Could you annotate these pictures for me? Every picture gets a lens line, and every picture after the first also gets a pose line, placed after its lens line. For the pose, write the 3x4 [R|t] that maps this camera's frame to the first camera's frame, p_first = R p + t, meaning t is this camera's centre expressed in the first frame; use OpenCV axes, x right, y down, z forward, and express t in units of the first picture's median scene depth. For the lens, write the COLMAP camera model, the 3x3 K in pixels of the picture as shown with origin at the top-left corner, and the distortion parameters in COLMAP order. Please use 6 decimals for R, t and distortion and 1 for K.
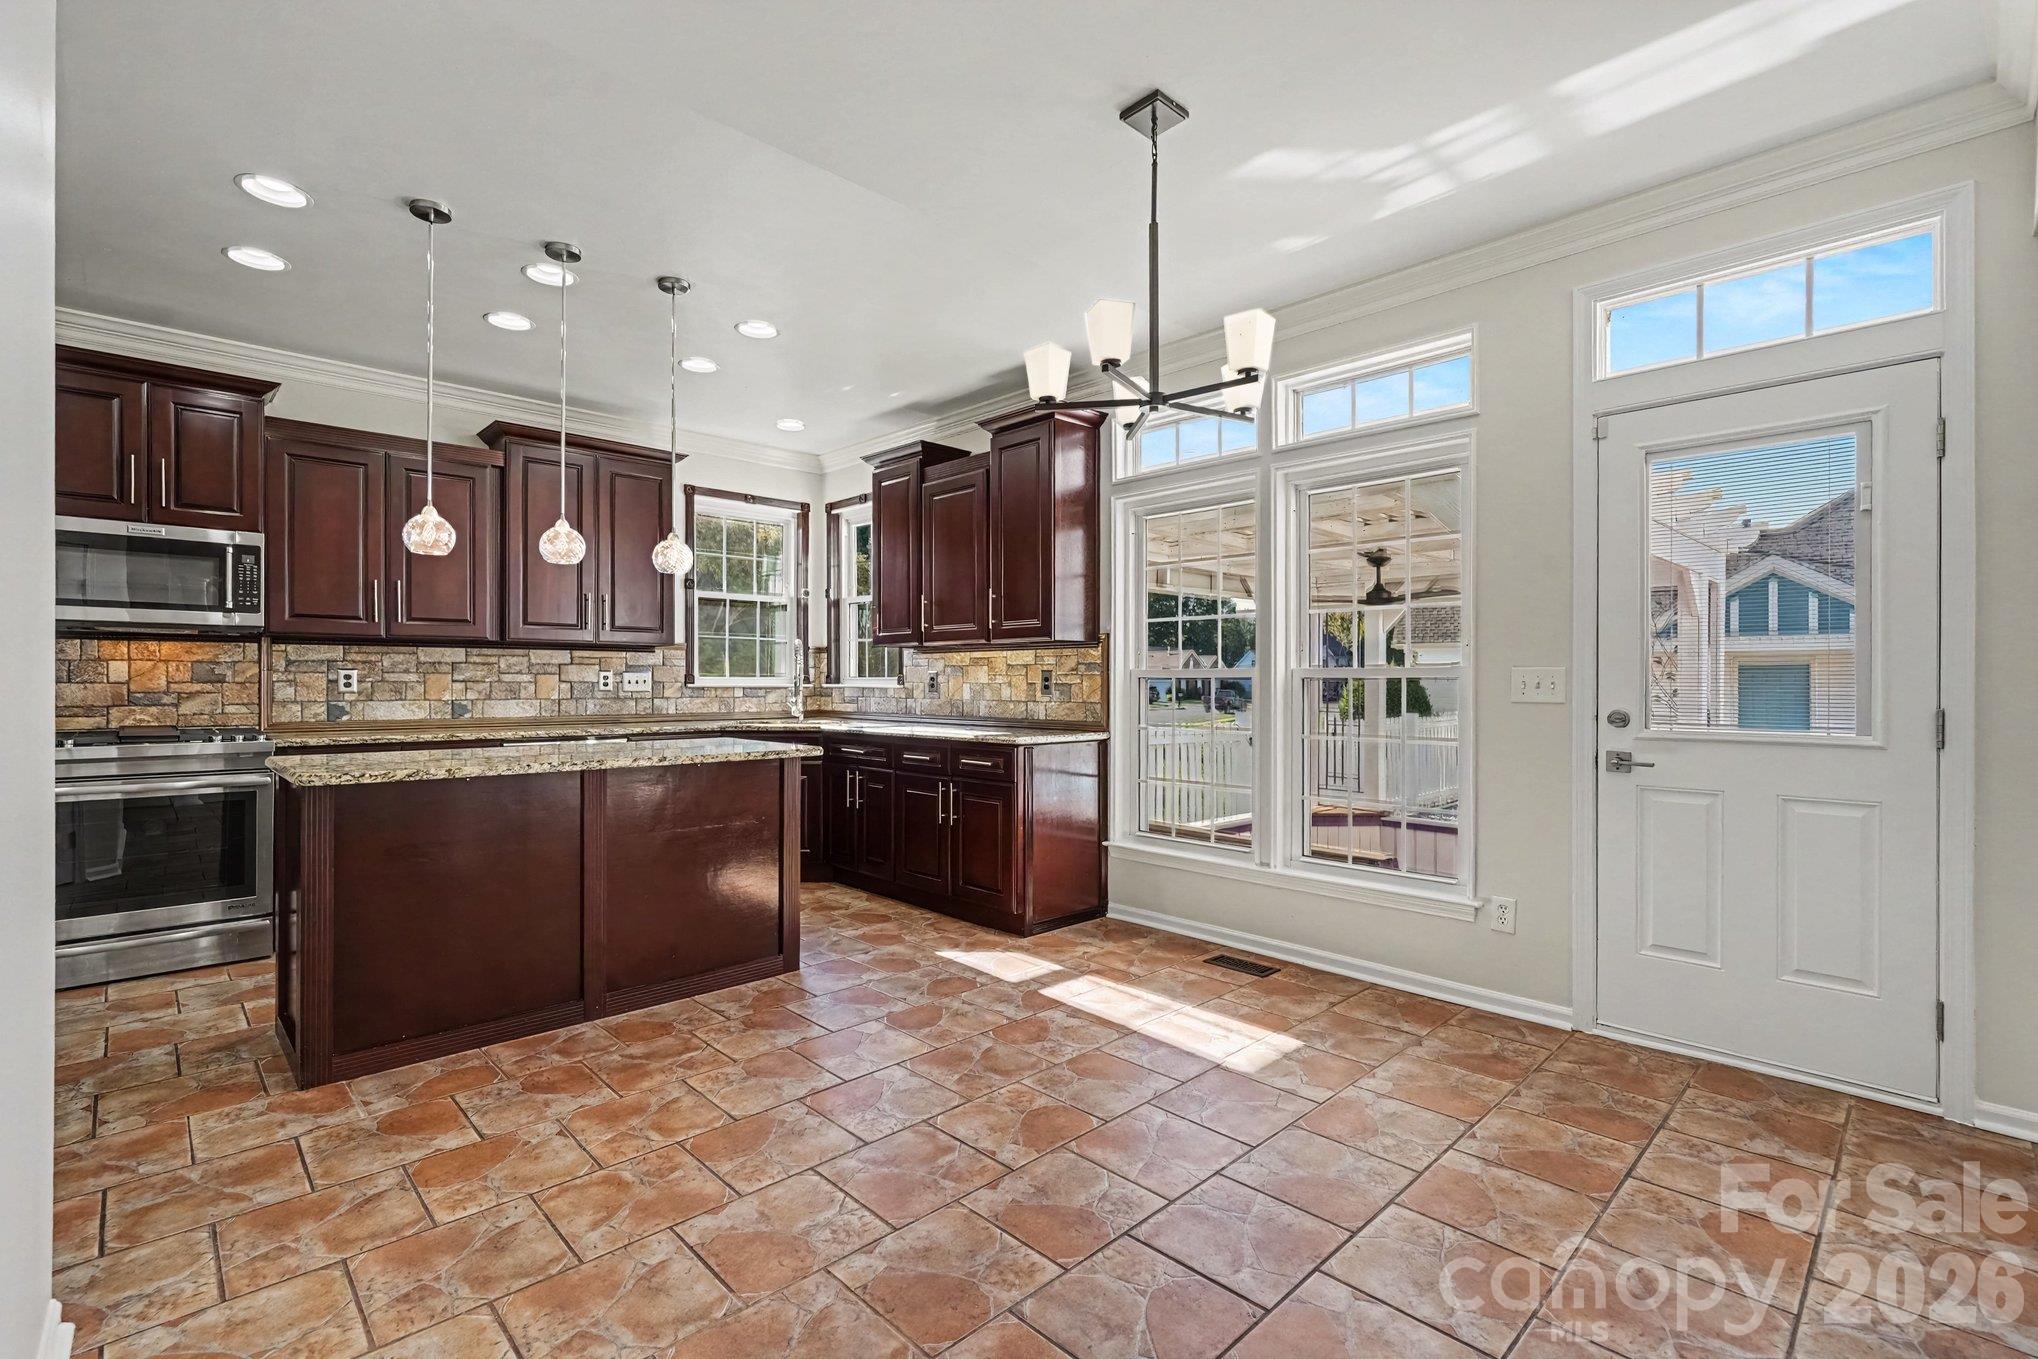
lens RADIAL K [[923.7, 0, 1019.0], [0, 923.7, 679.5], [0, 0, 1]] dist [0.000149, -0.000527]
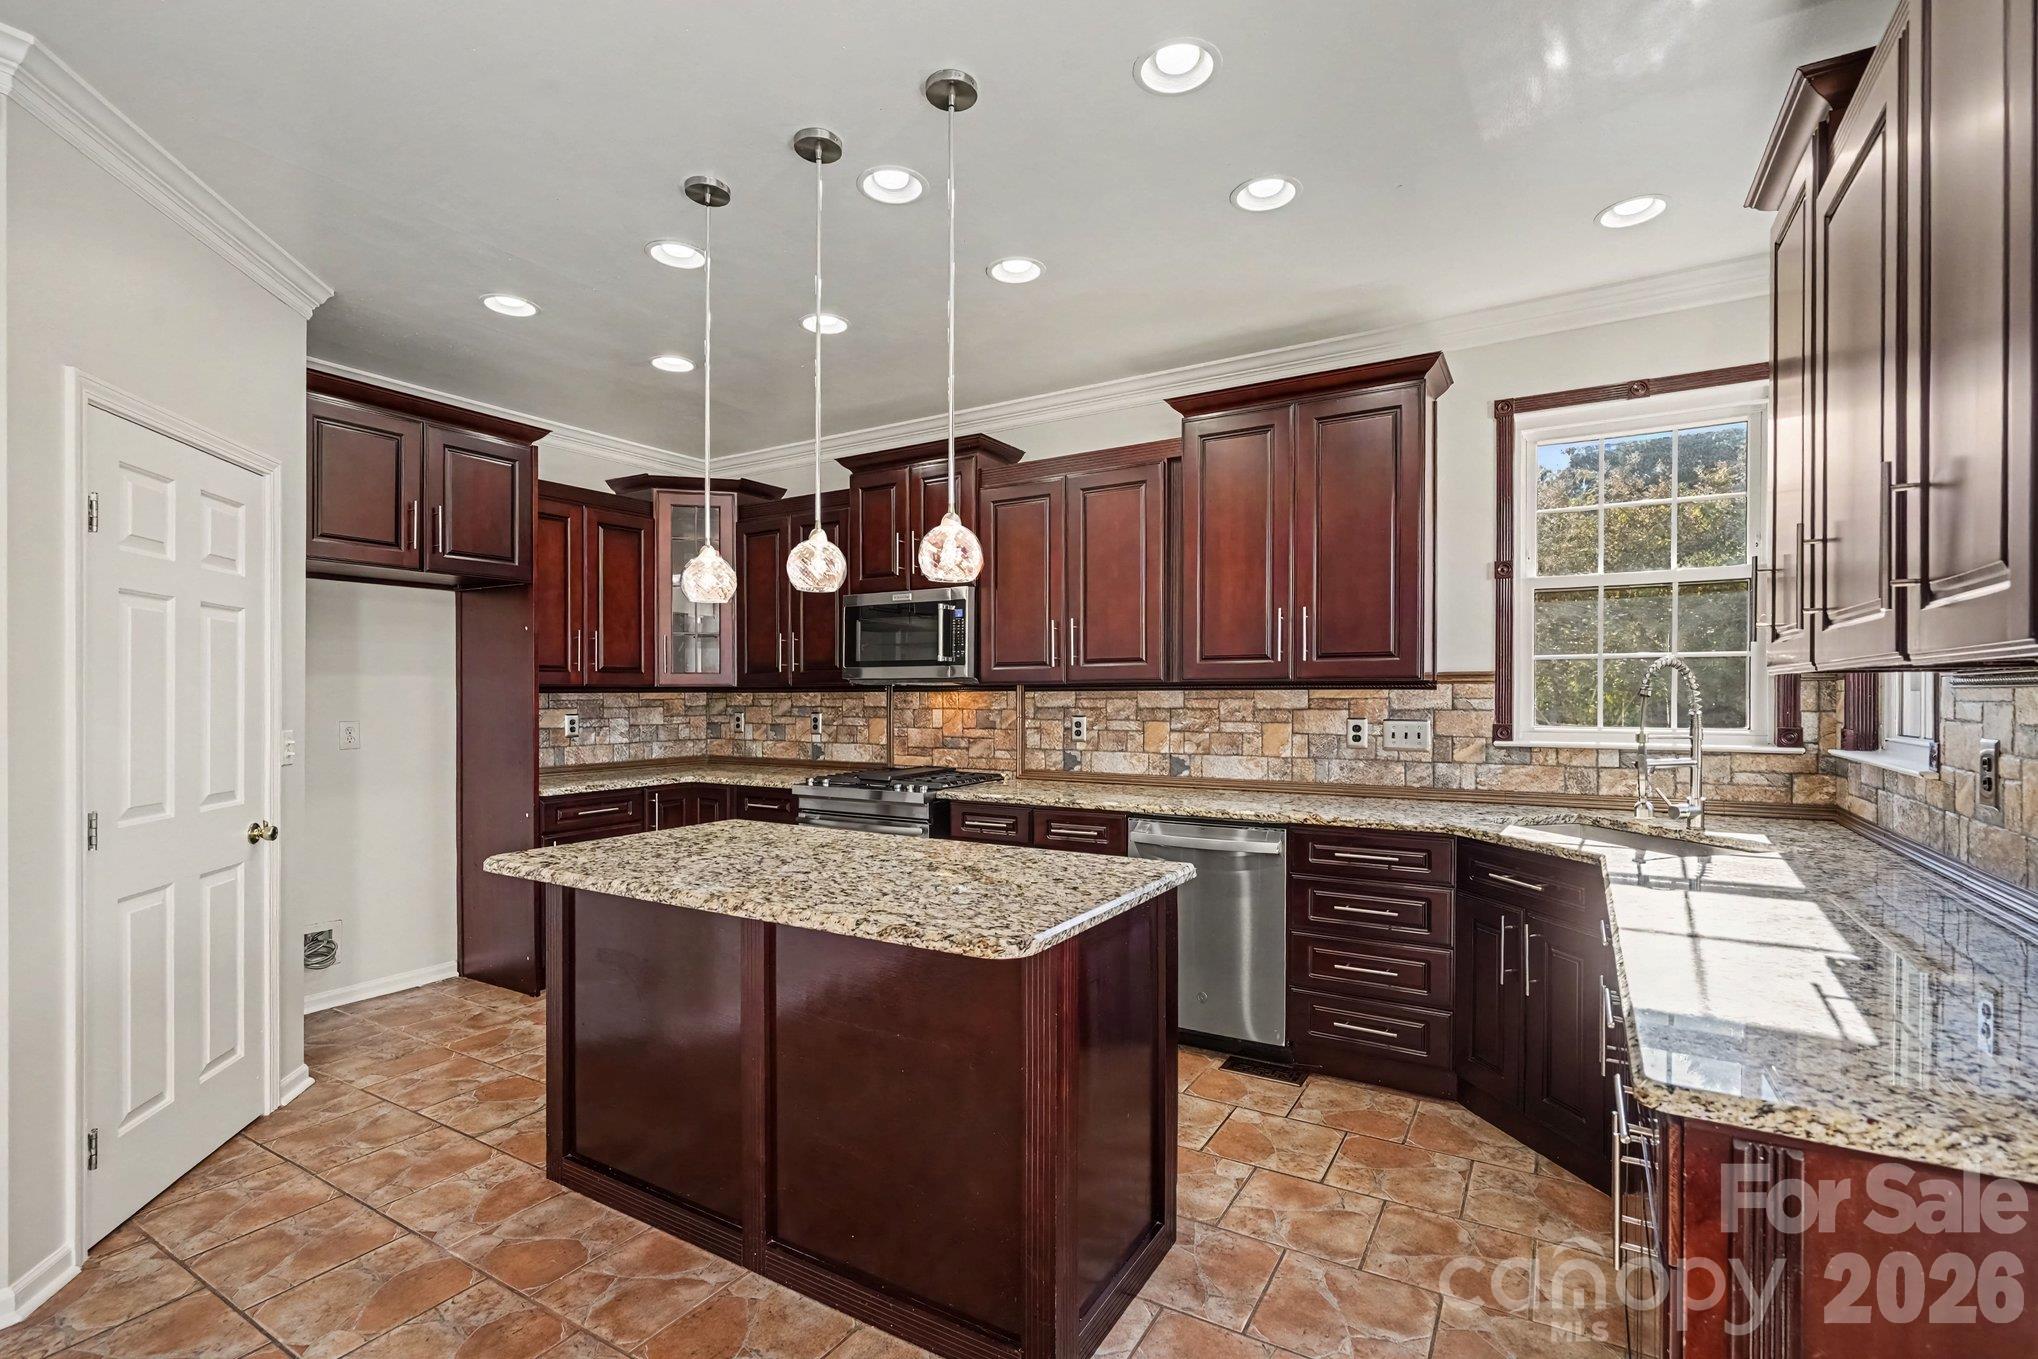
lens RADIAL K [[923.7, 0, 1019.0], [0, 923.7, 679.5], [0, 0, 1]] dist [0.000149, -0.000527]
pose [[0.280471, -0.029965, -0.959395, 0.158410], [-0.002539, 0.999486, -0.031960, -0.018571], [0.959859, 0.011400, 0.280250, 0.688497]]
